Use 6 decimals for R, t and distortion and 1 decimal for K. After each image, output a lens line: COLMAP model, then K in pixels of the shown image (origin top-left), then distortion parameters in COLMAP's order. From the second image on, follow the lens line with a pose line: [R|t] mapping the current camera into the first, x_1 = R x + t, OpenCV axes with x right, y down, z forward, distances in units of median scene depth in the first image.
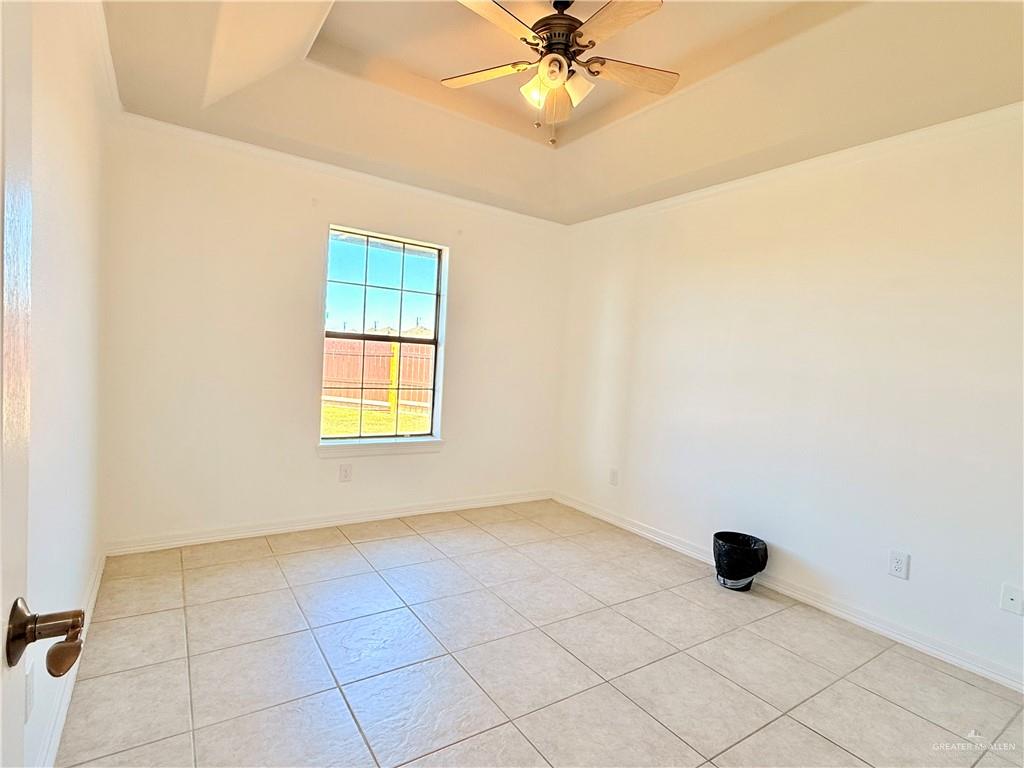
lens RADIAL K [[511.1, 0, 512.0], [0, 511.1, 384.0], [0, 0, 1]] dist [0.002646, 0.000364]
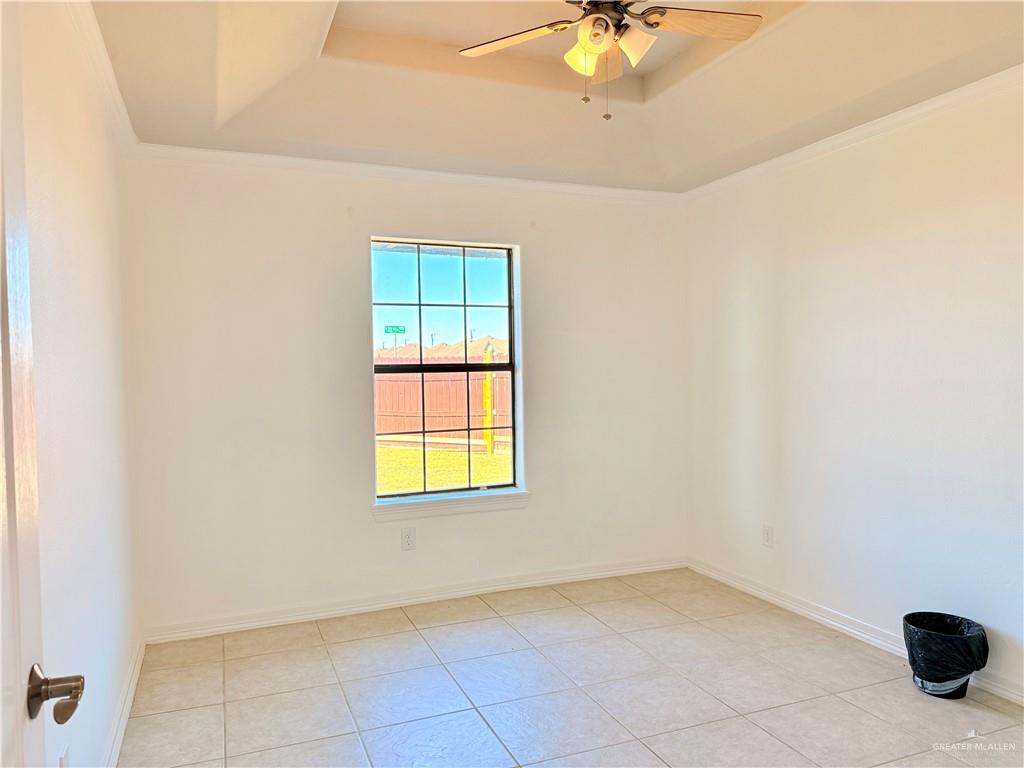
lens RADIAL K [[714.5, 0, 512.0], [0, 714.5, 384.0], [0, 0, 1]] dist [0.043970, -0.048815]
pose [[0.976070, -0.071064, -0.205516, 0.102140], [0.064679, 0.997196, -0.037630, -0.020643], [0.207614, 0.023437, 0.977930, -0.085959]]
